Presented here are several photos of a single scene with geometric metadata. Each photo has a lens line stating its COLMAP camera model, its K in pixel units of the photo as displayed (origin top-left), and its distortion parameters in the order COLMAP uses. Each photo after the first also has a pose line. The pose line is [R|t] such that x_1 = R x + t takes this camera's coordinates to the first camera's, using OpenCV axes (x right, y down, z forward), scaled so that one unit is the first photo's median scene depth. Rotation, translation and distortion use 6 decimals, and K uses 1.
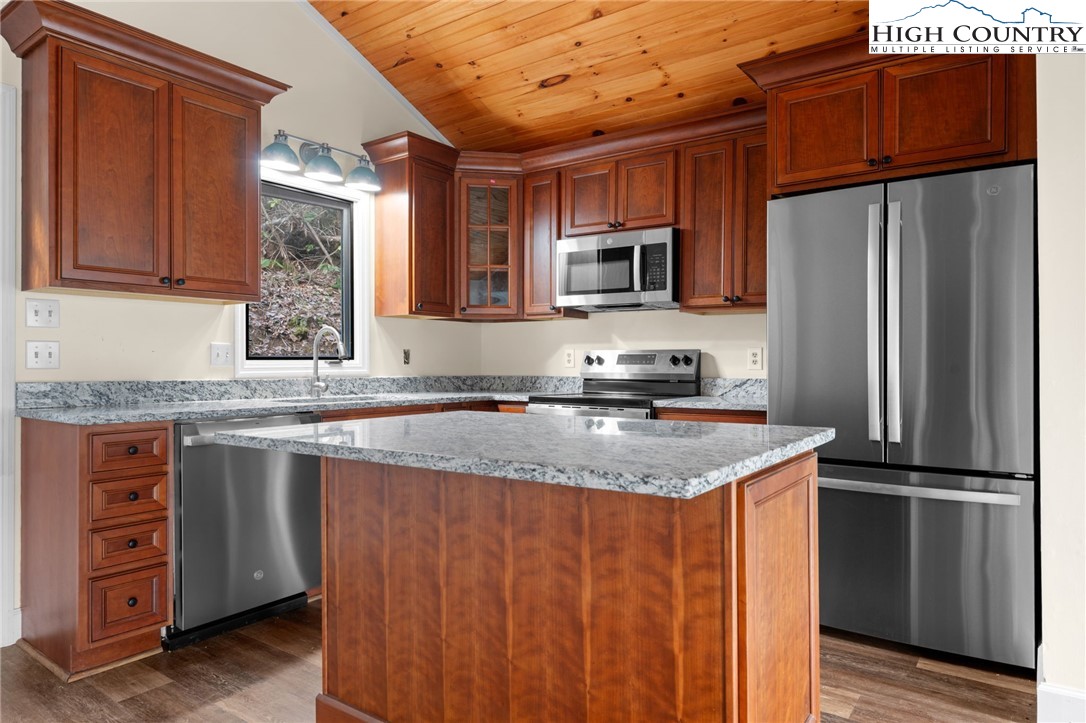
lens RADIAL K [[665.3, 0, 537.3], [0, 665.3, 361.2], [0, 0, 1]] dist [-0.005692, -0.000184]
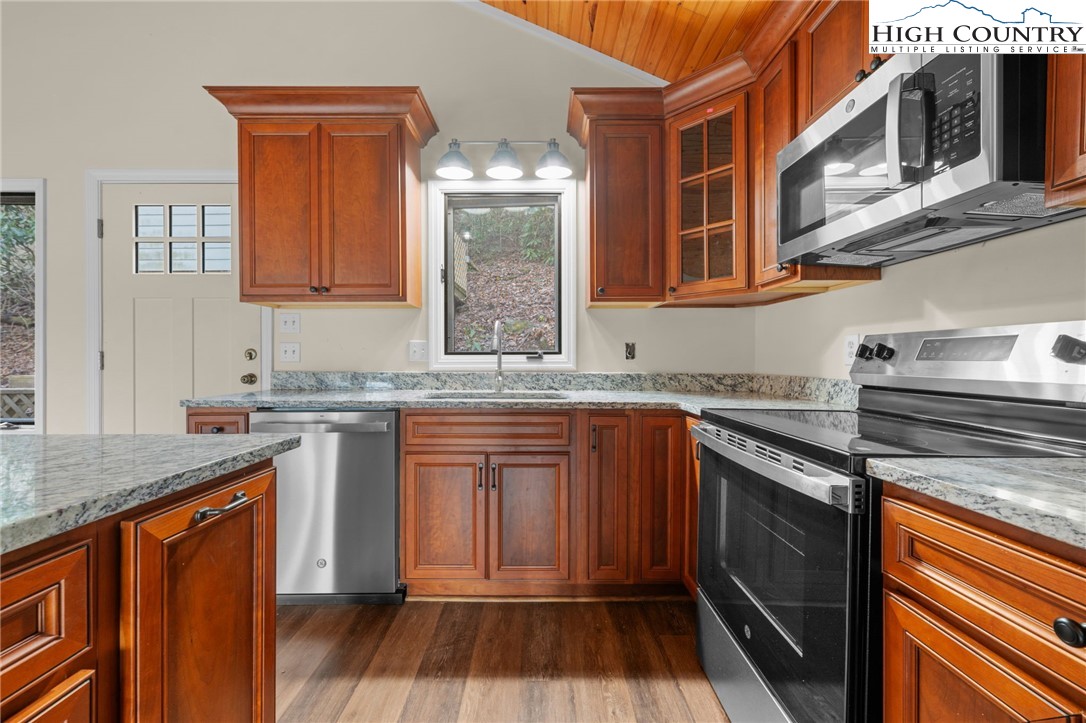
lens RADIAL K [[424.6, 0, 546.0], [0, 424.6, 363.7], [0, 0, 1]] dist [-0.004482, -0.000060]
pose [[0.596051, 0.009019, -0.802896, 0.239703], [0.002030, 0.999917, 0.012739, 0.003494], [0.802944, -0.009222, 0.595983, 0.675470]]
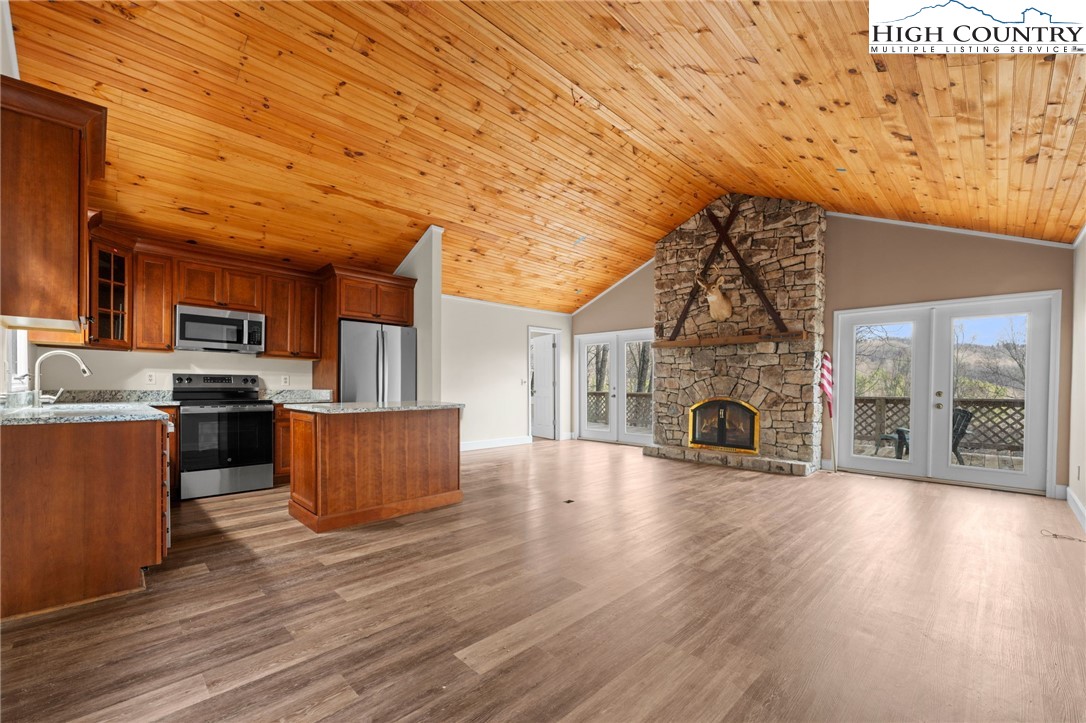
lens RADIAL K [[448.3, 0, 528.0], [0, 448.3, 391.0], [0, 0, 1]] dist [-0.004205, -0.000023]
pose [[0.183683, -0.009509, 0.982940, -0.979708], [-0.011658, 0.999862, 0.011851, 0.004099], [-0.982916, -0.013636, 0.183546, -0.029280]]
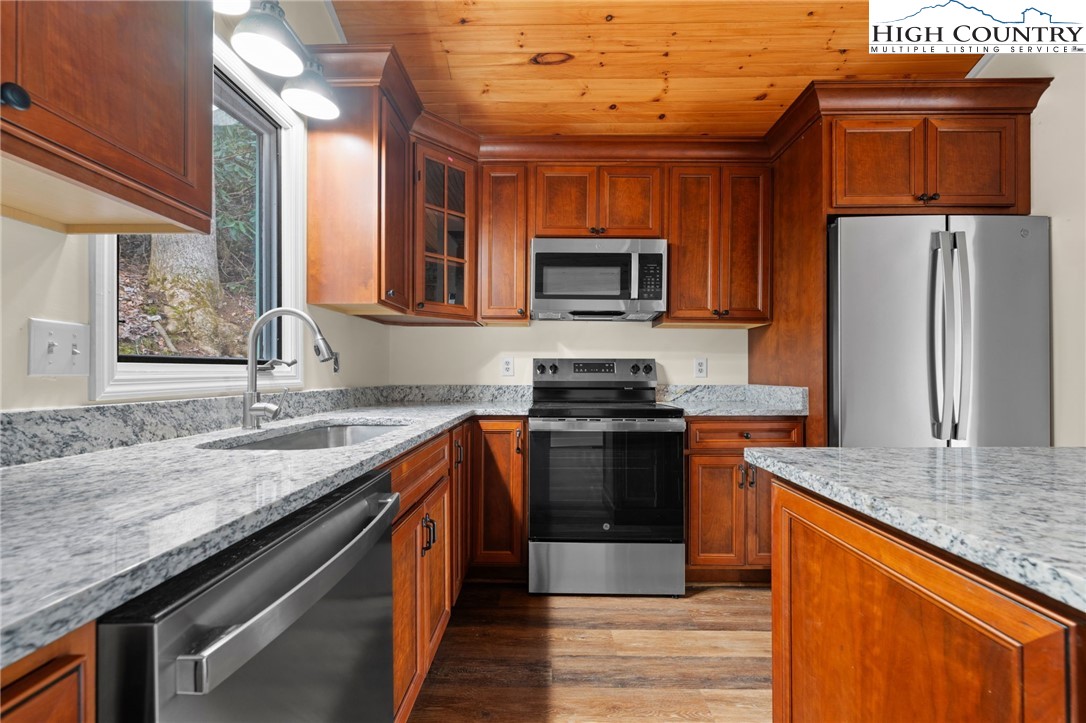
lens RADIAL K [[448.3, 0, 539.6], [0, 448.3, 370.8], [0, 0, 1]] dist [-0.004205, -0.000023]
pose [[0.823710, 0.002992, 0.567004, -0.352885], [-0.003105, 0.999995, -0.000767, 0.003074], [-0.567003, -0.001129, 0.823715, 0.541137]]
